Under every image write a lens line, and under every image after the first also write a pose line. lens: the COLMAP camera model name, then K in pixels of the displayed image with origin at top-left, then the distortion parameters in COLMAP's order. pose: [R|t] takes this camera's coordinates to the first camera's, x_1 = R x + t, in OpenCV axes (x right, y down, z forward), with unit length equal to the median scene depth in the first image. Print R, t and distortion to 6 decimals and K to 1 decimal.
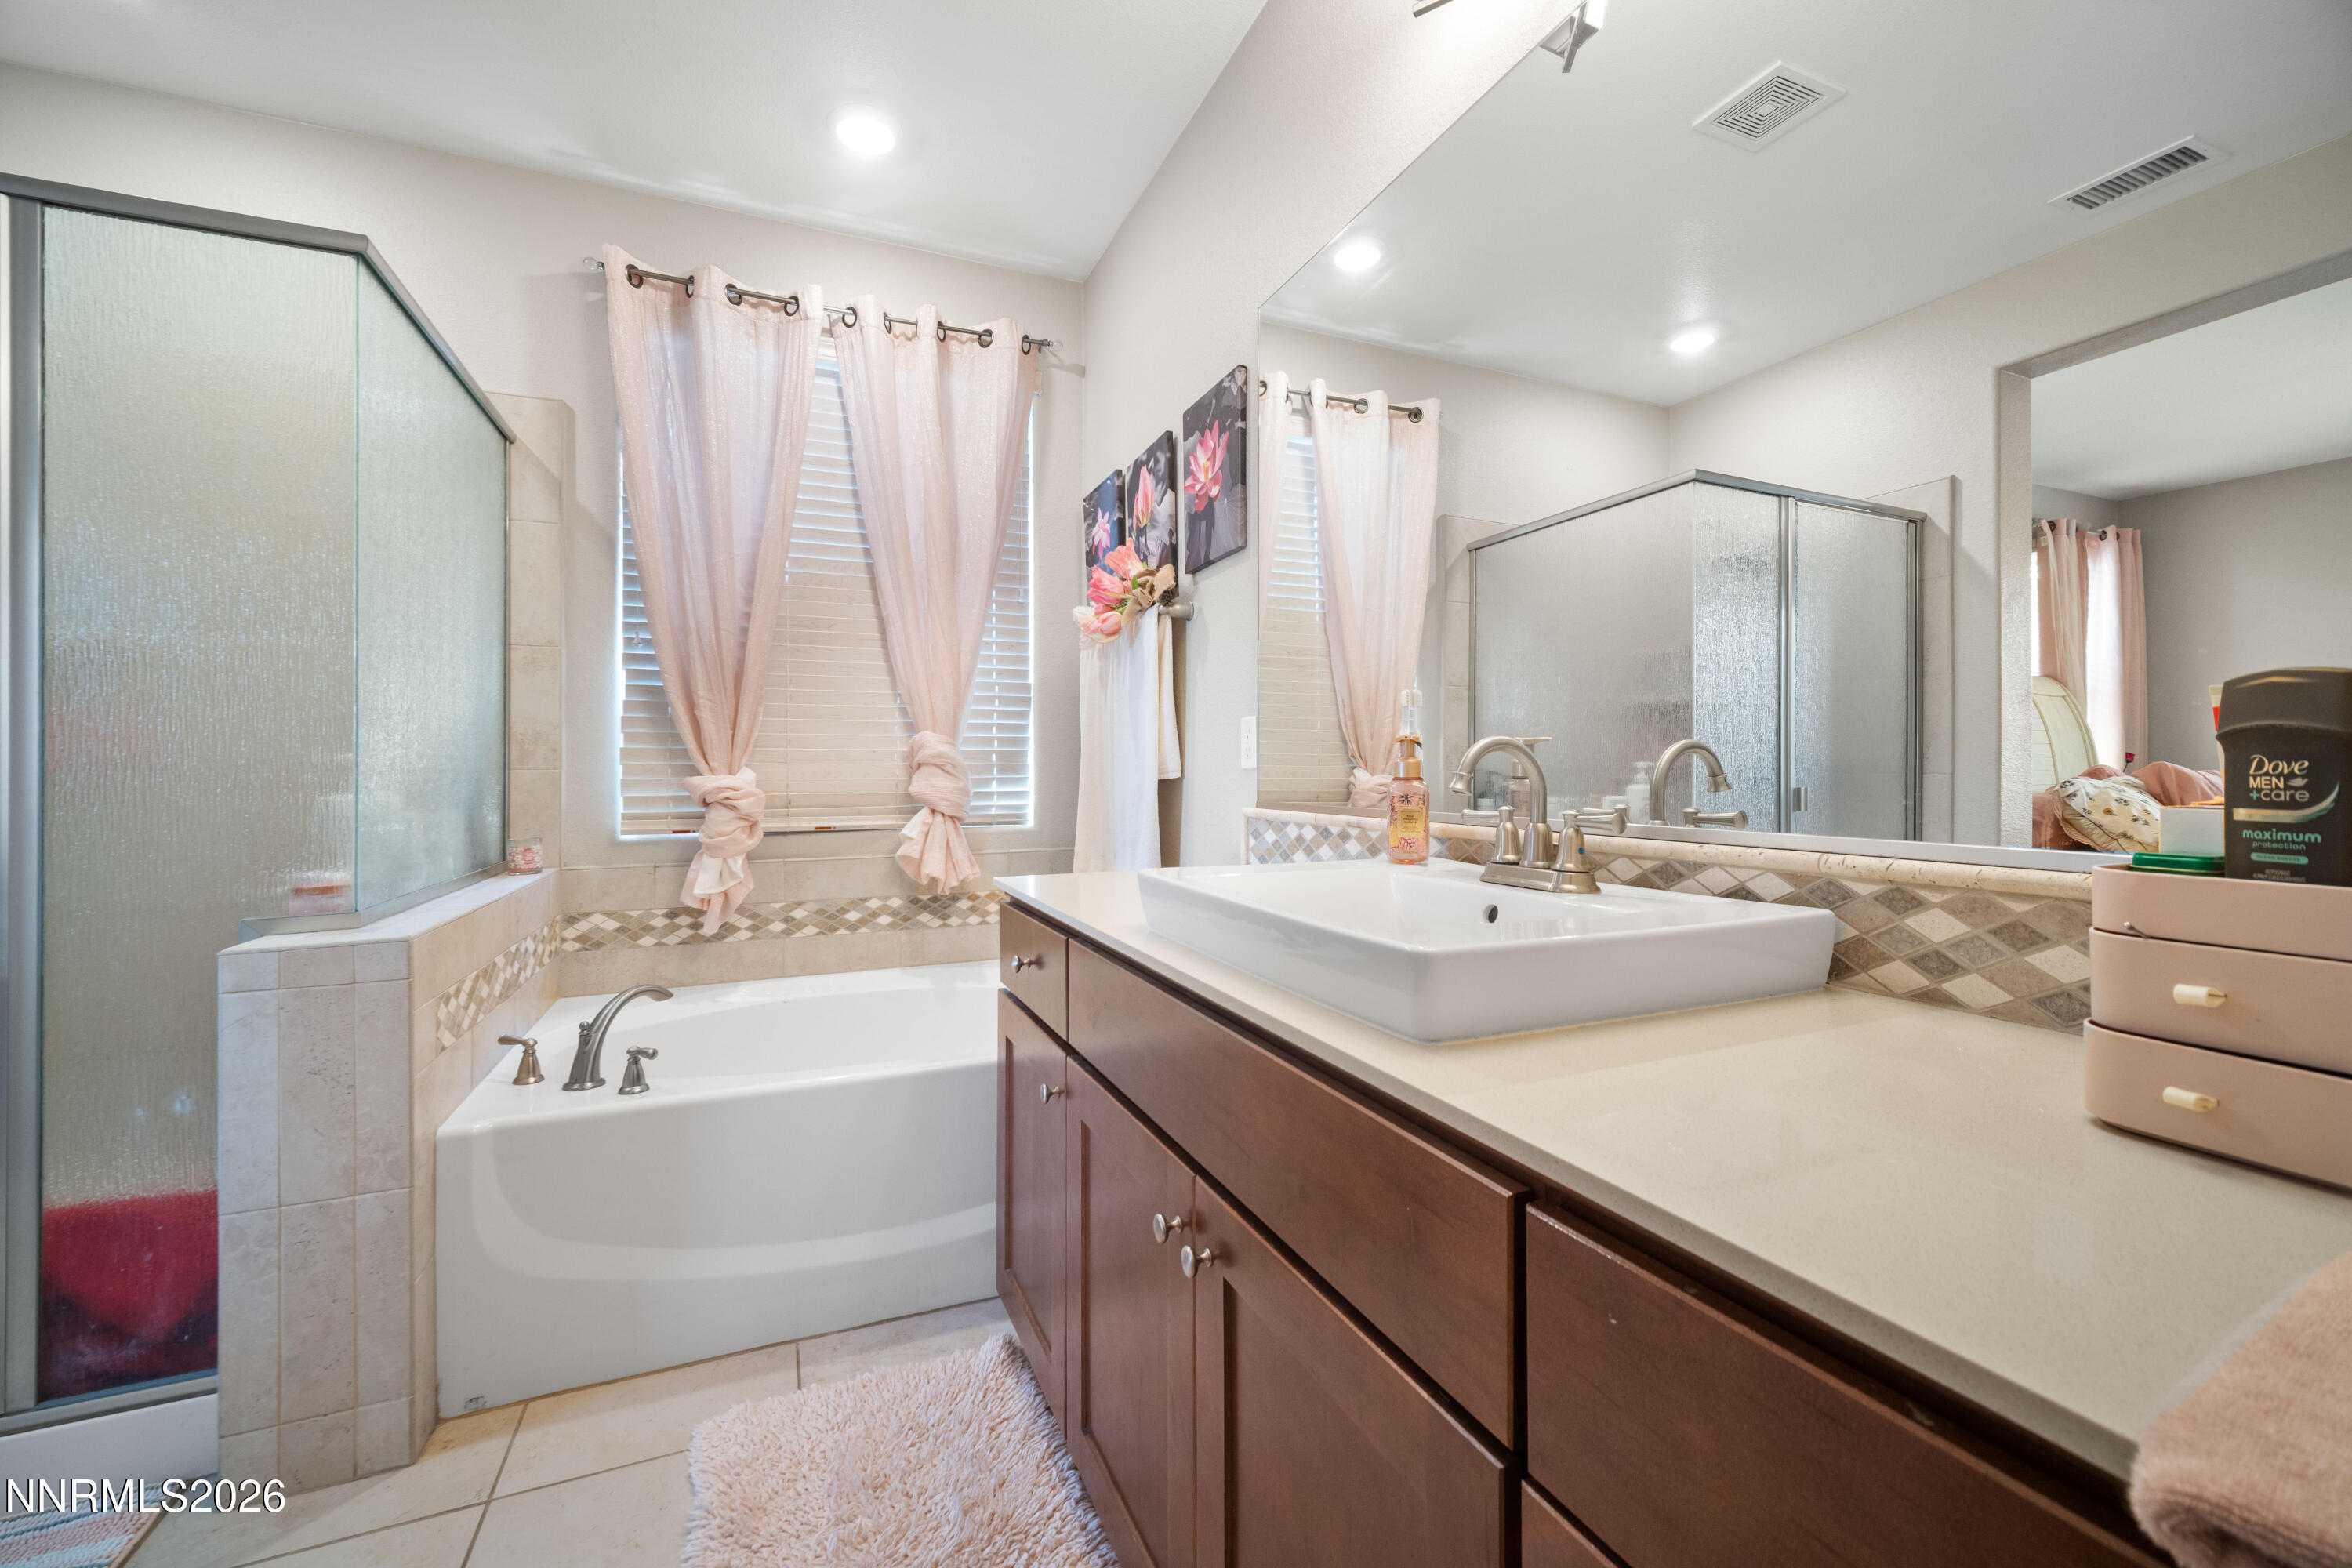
lens RADIAL K [[939.8, 0, 1170.6], [0, 939.8, 776.1], [0, 0, 1]] dist [0.000129, 0.000115]
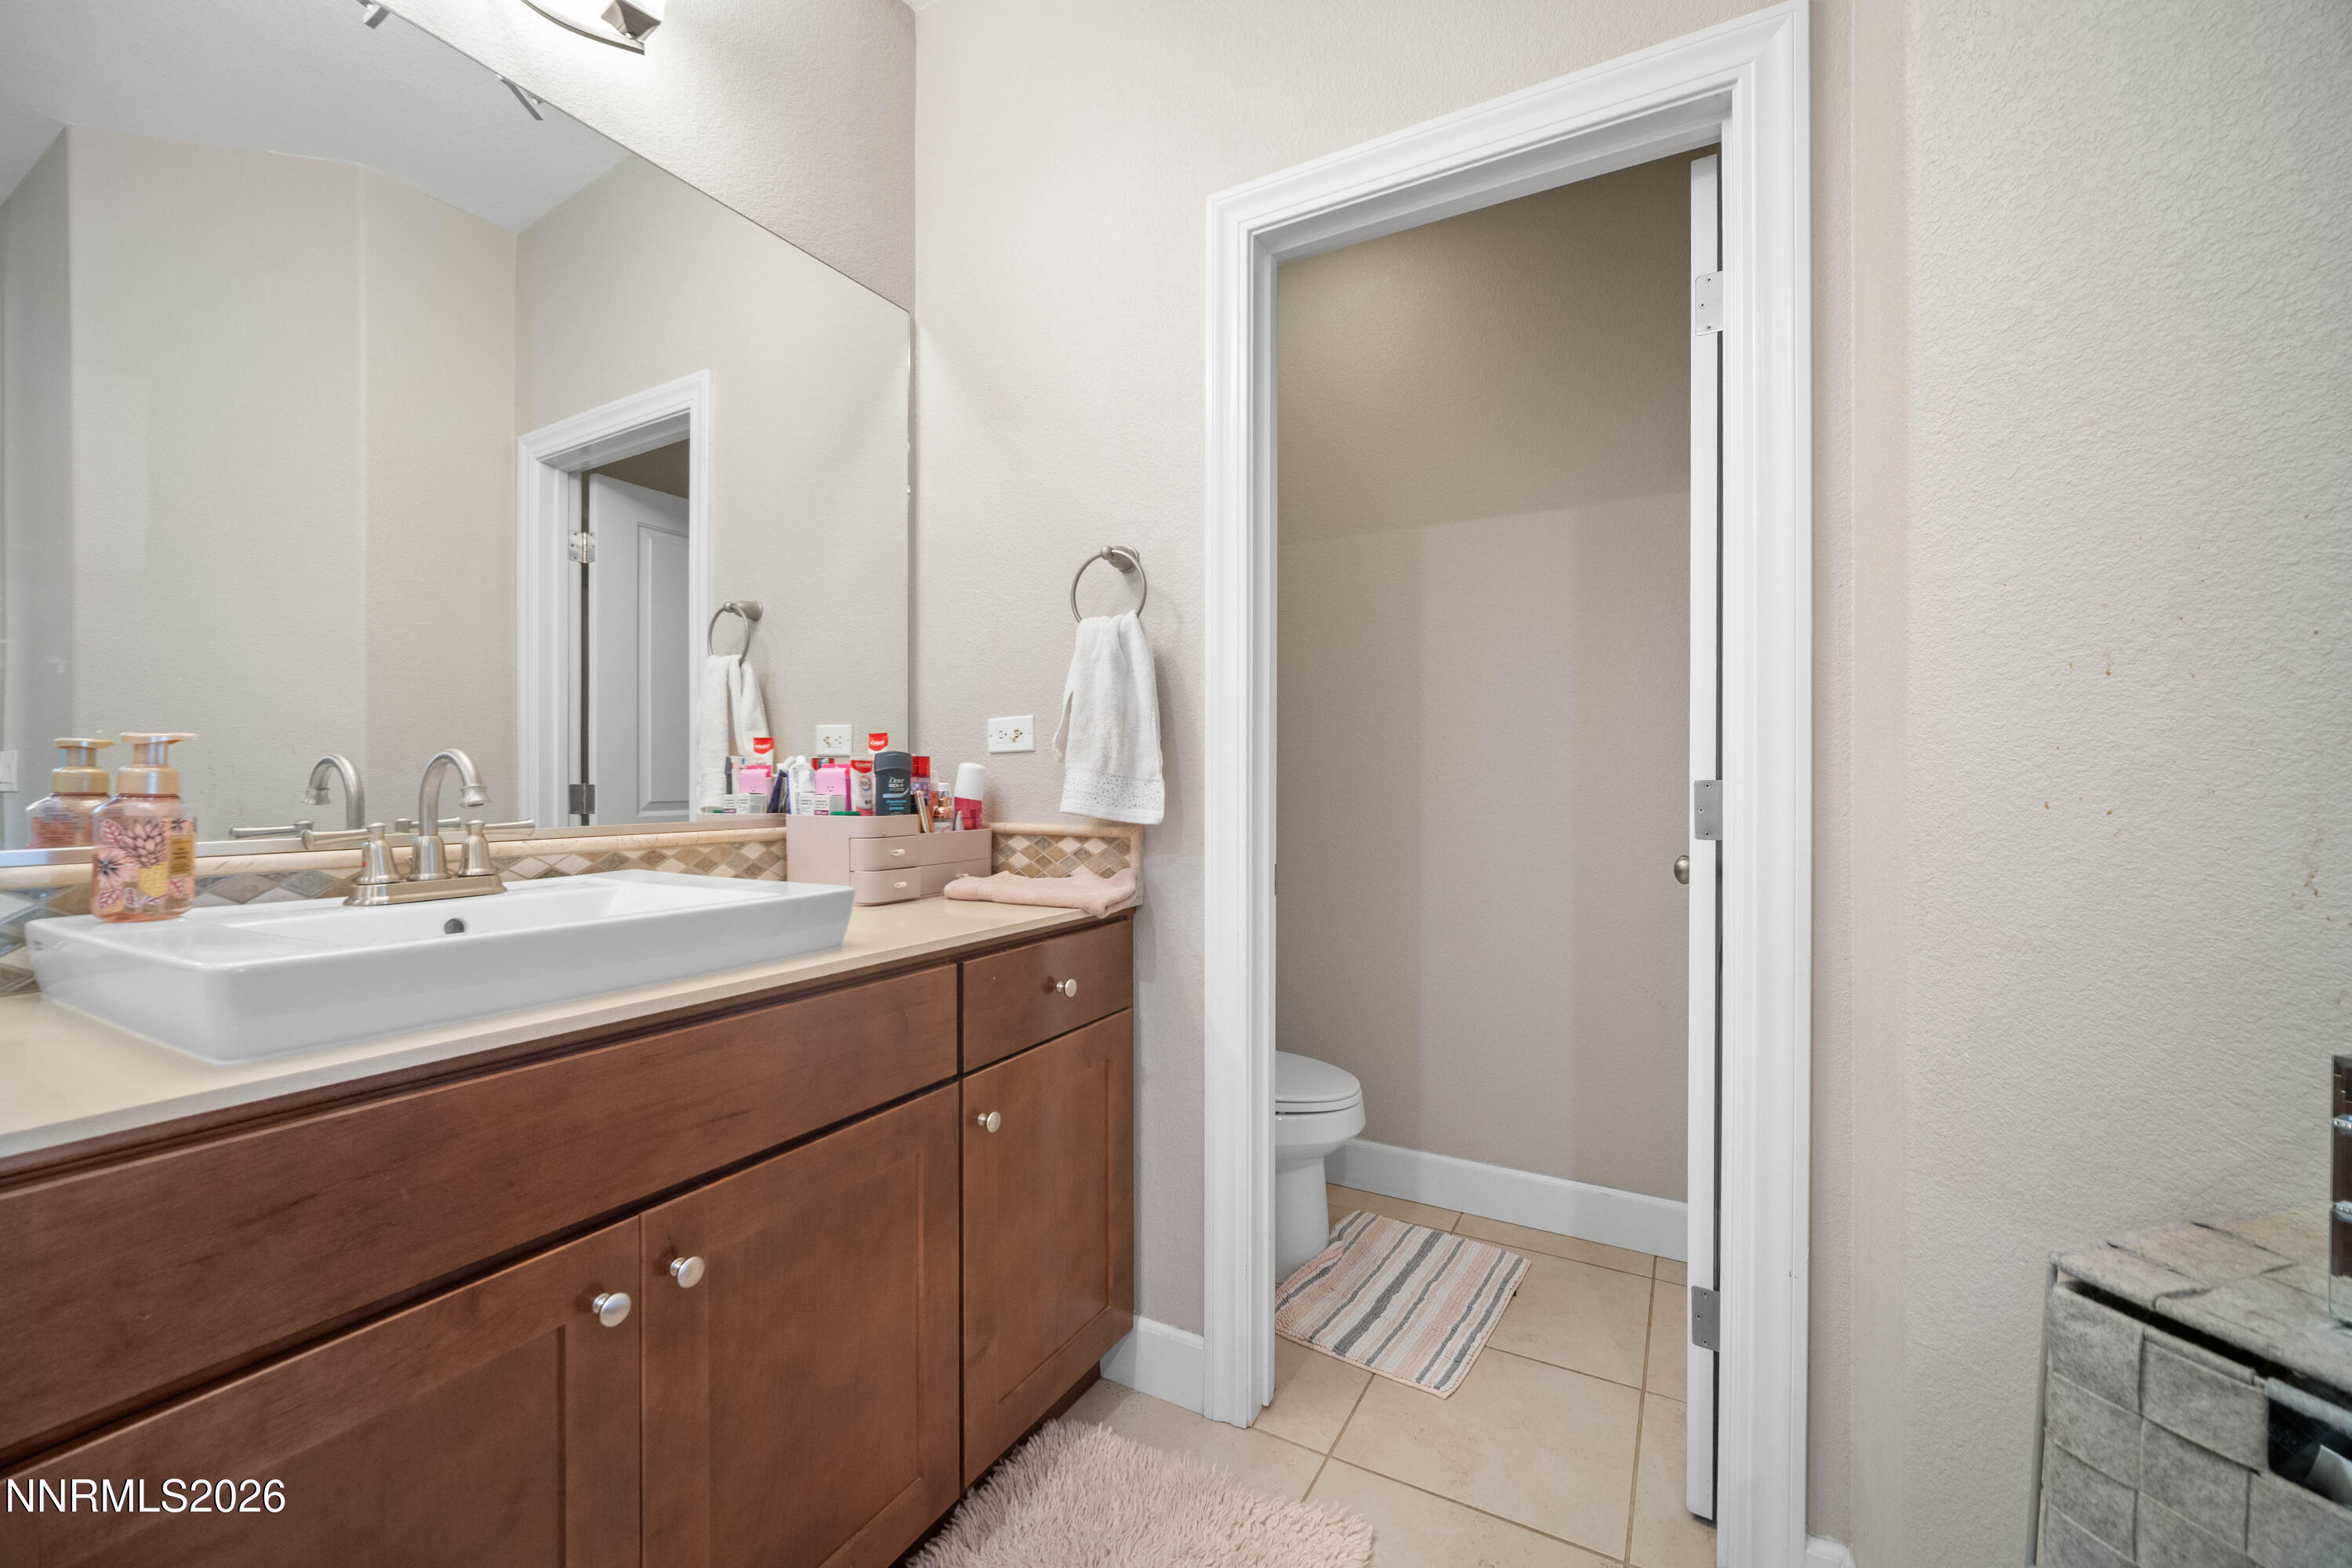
lens RADIAL K [[939.8, 0, 1170.6], [0, 939.8, 776.1], [0, 0, 1]] dist [0.000129, 0.000115]
pose [[-0.609009, 0.002398, 0.793160, -0.552408], [0.004222, 0.999991, 0.000219, -0.006583], [-0.793152, 0.003482, -0.609014, 0.610657]]
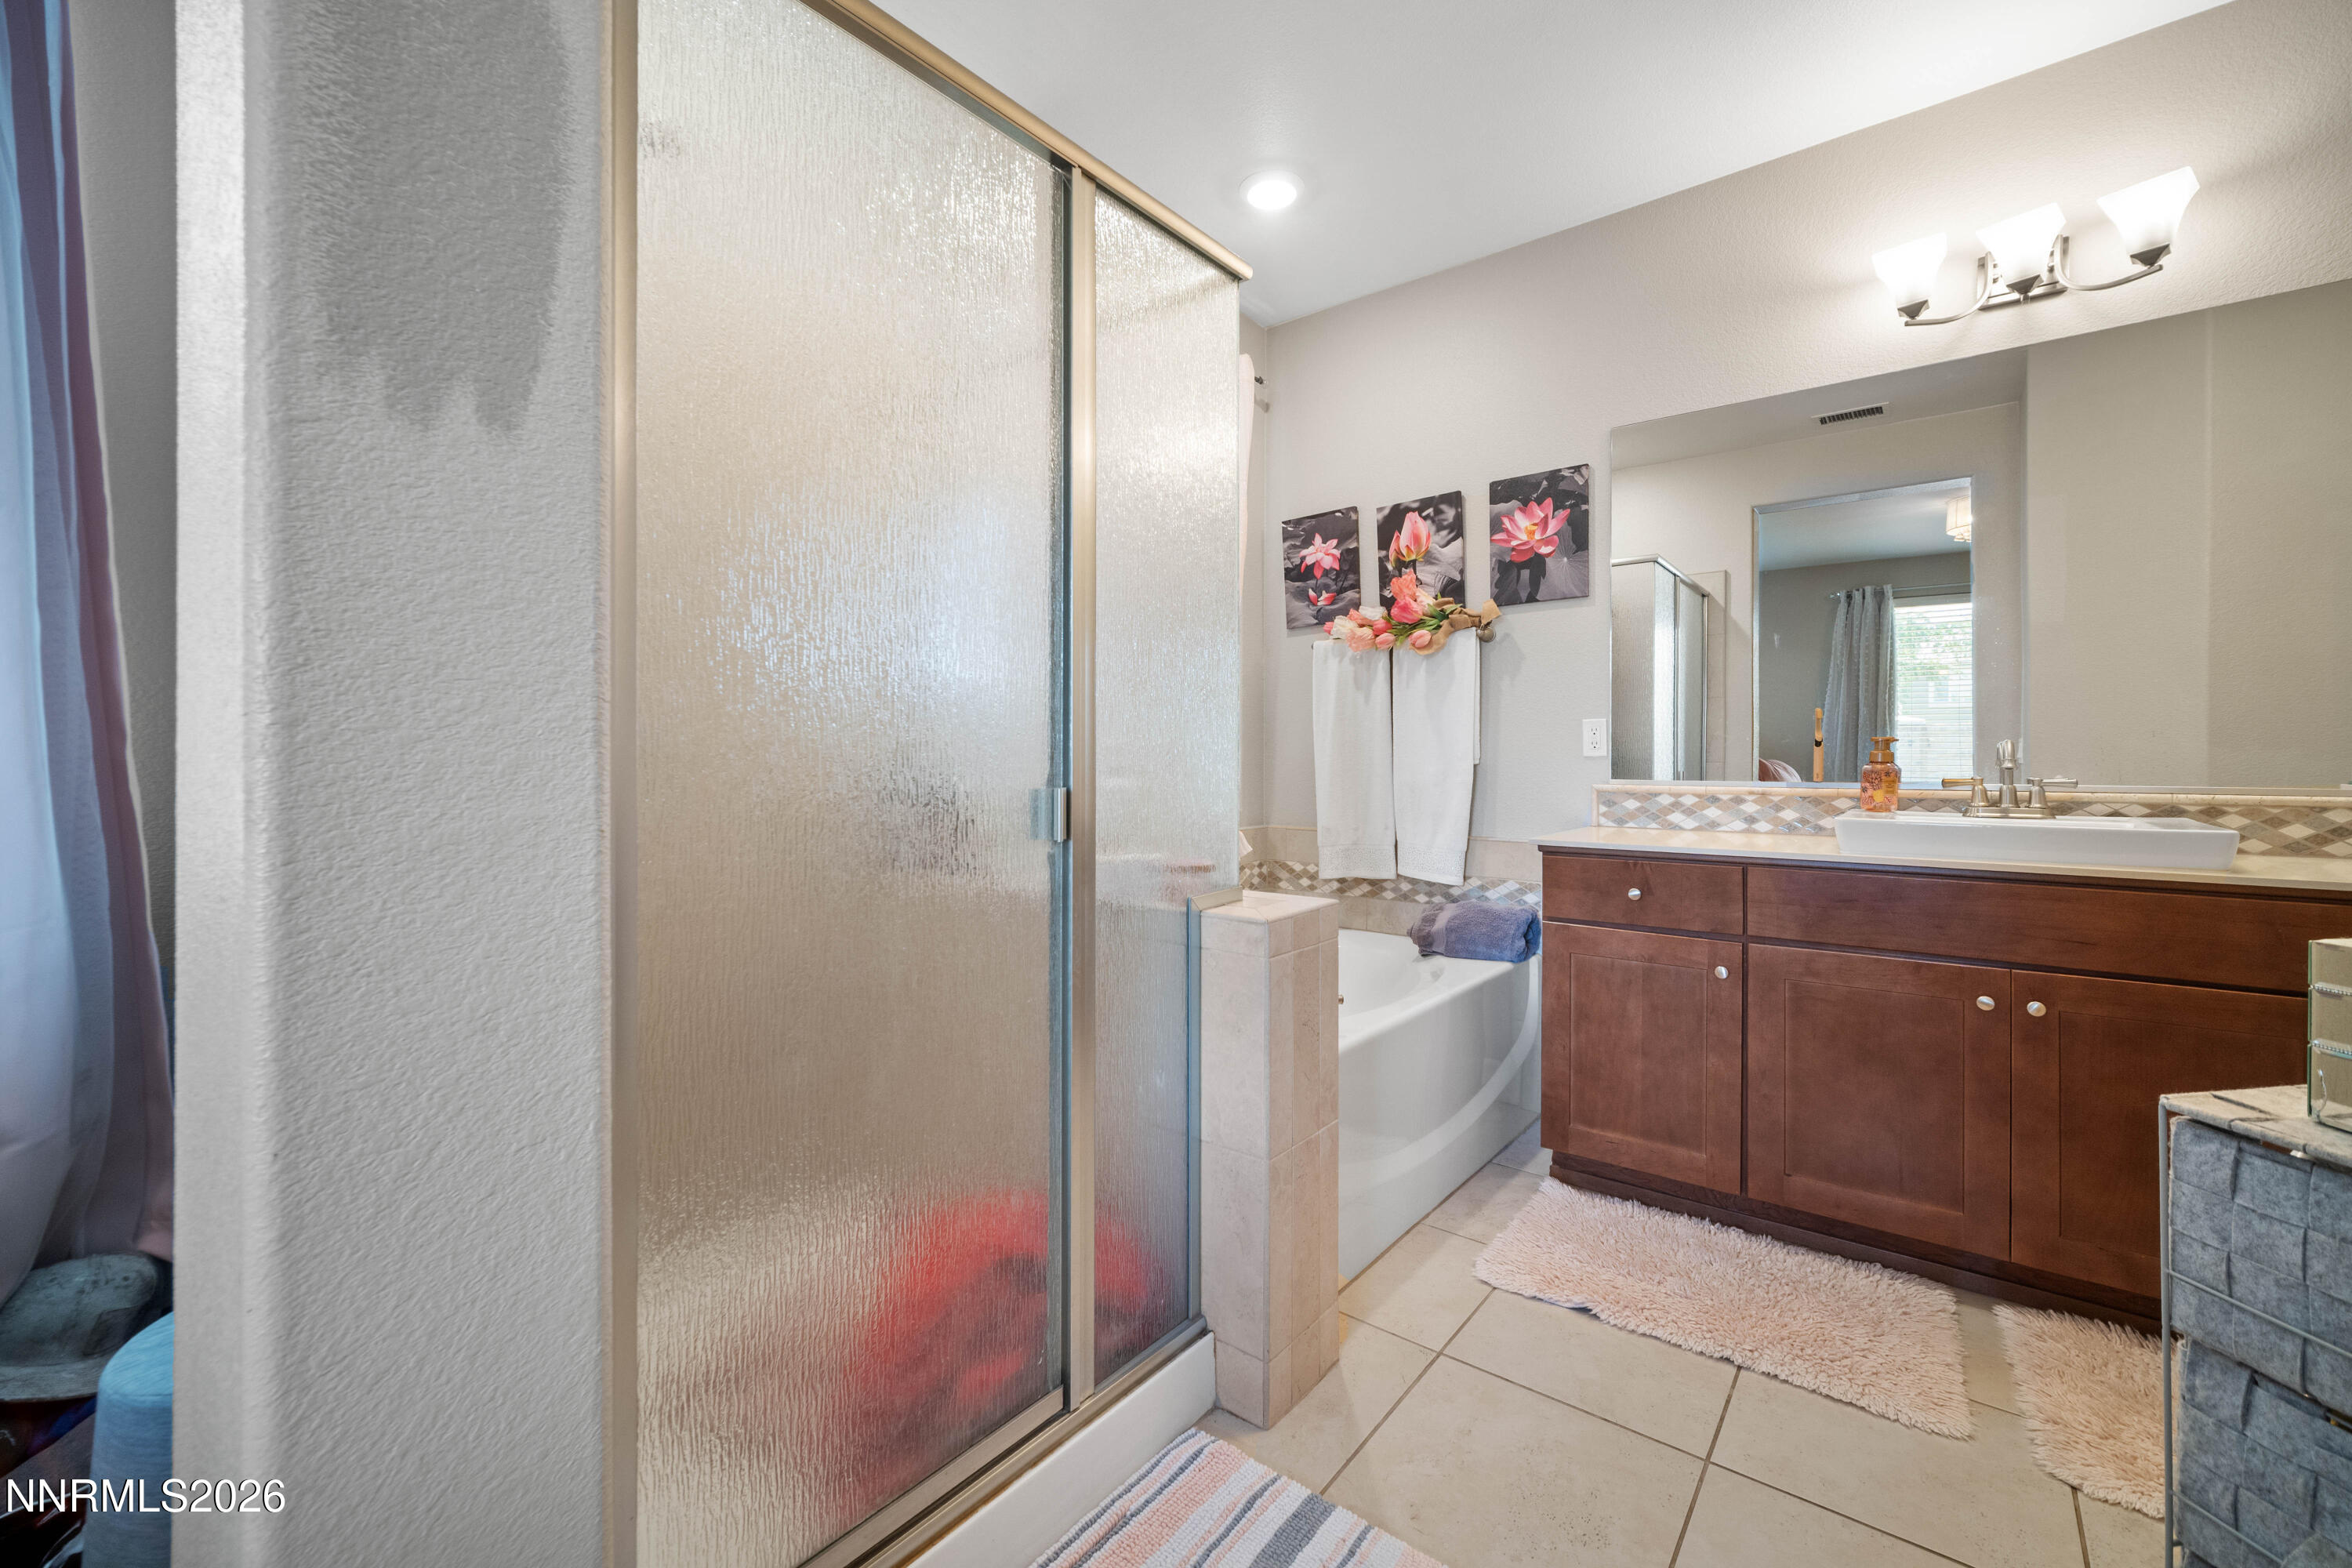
lens RADIAL K [[959.3, 0, 1175.3], [0, 959.3, 766.8], [0, 0, 1]] dist [-0.001158, -0.000150]
pose [[0.882186, -0.002294, 0.470896, -1.257798], [0.001831, 0.999997, 0.001442, 0.004645], [-0.470898, -0.000410, 0.882187, 0.047573]]
